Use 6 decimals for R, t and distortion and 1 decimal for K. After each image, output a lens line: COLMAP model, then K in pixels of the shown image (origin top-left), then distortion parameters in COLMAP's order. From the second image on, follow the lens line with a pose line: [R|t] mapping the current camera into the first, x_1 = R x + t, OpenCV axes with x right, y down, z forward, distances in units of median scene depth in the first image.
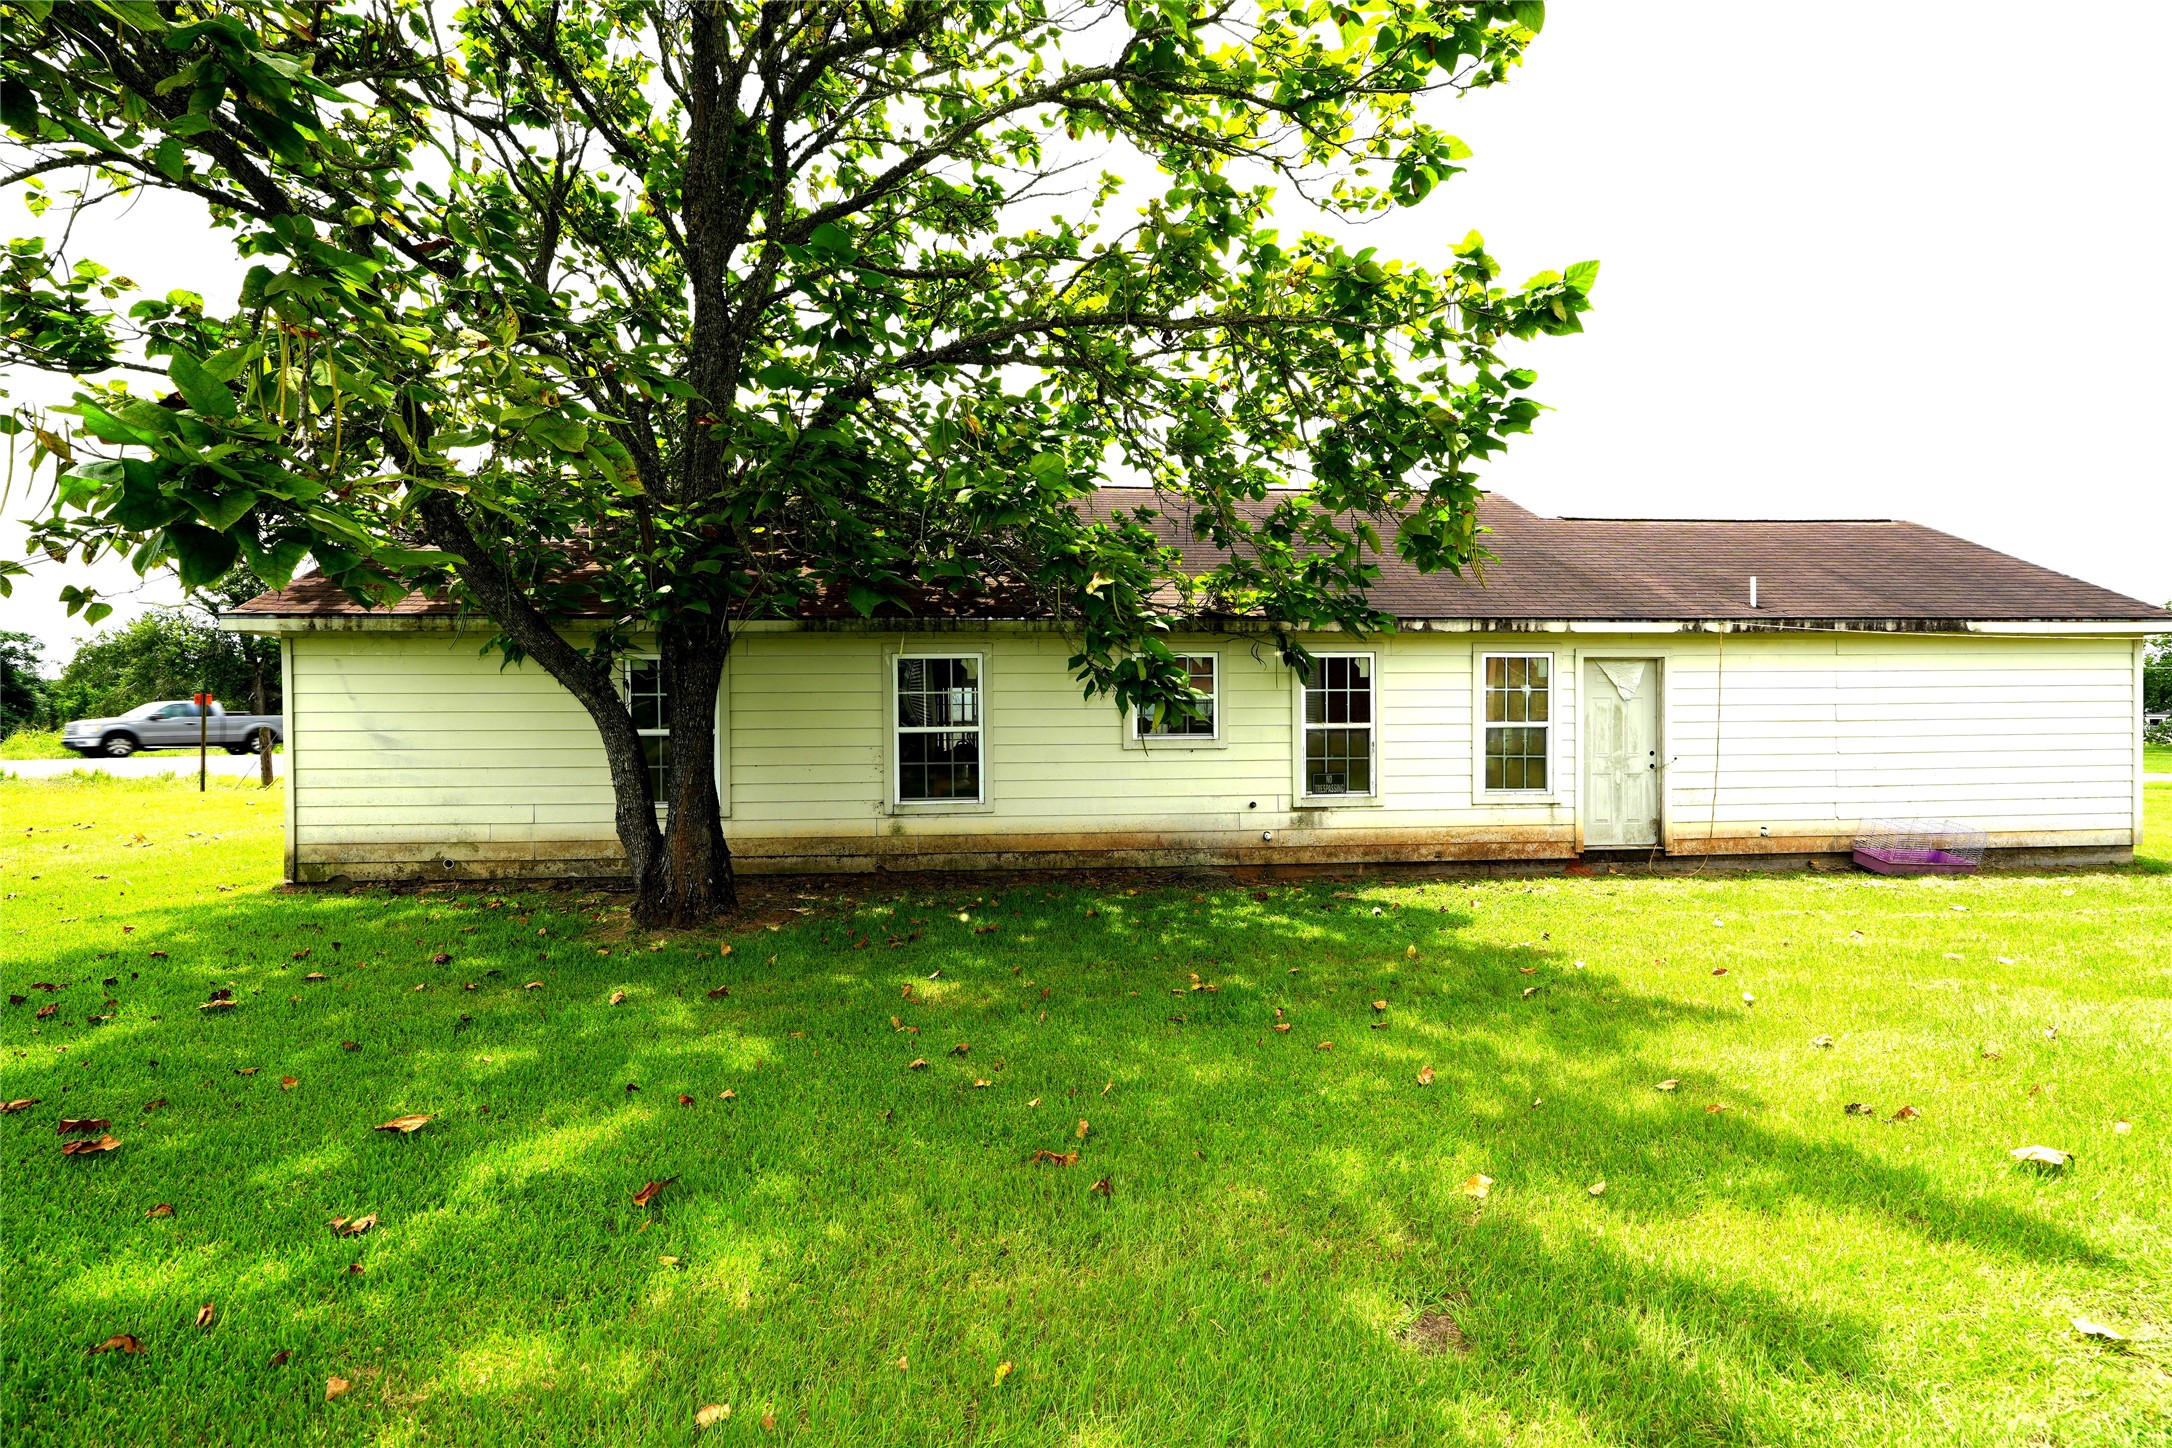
lens RADIAL K [[807.7, 0, 1086.0], [0, 807.7, 724.0], [0, 0, 1]] dist [-0.002659, -0.000239]
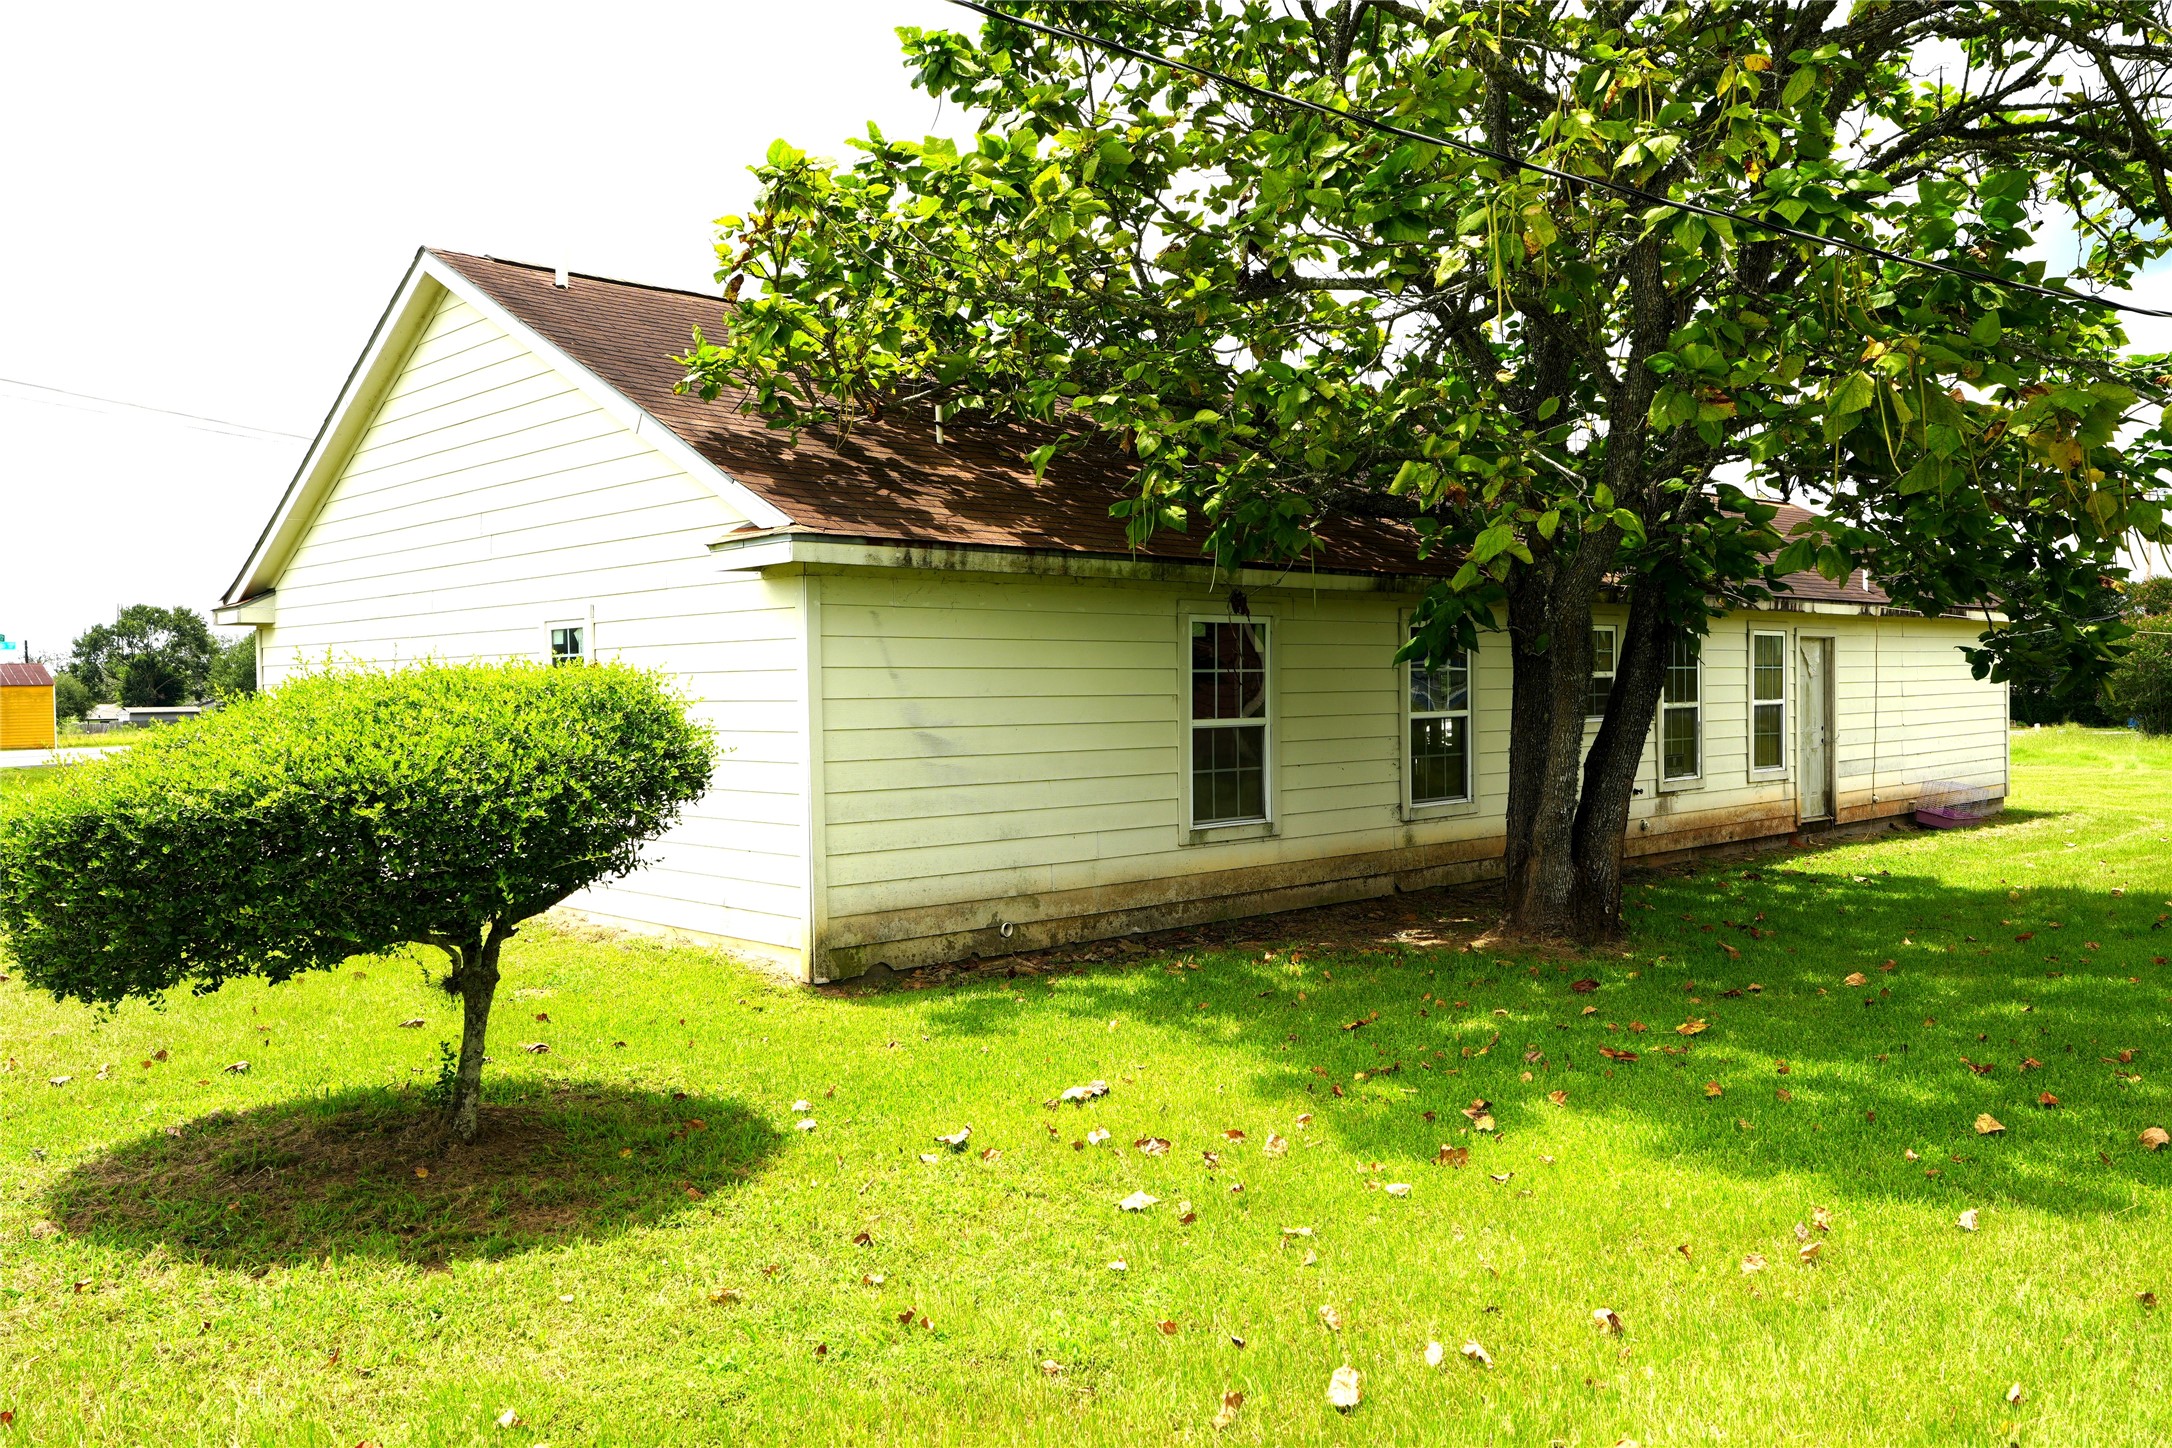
lens RADIAL K [[1686.1, 0, 1086.0], [0, 1686.1, 724.0], [0, 0, 1]] dist [0.003725, 0.004951]
pose [[0.771260, -0.018695, 0.636245, -1.464557], [0.028963, 0.999564, -0.005739, 0.015521], [-0.635861, 0.022854, 0.771466, -0.087240]]
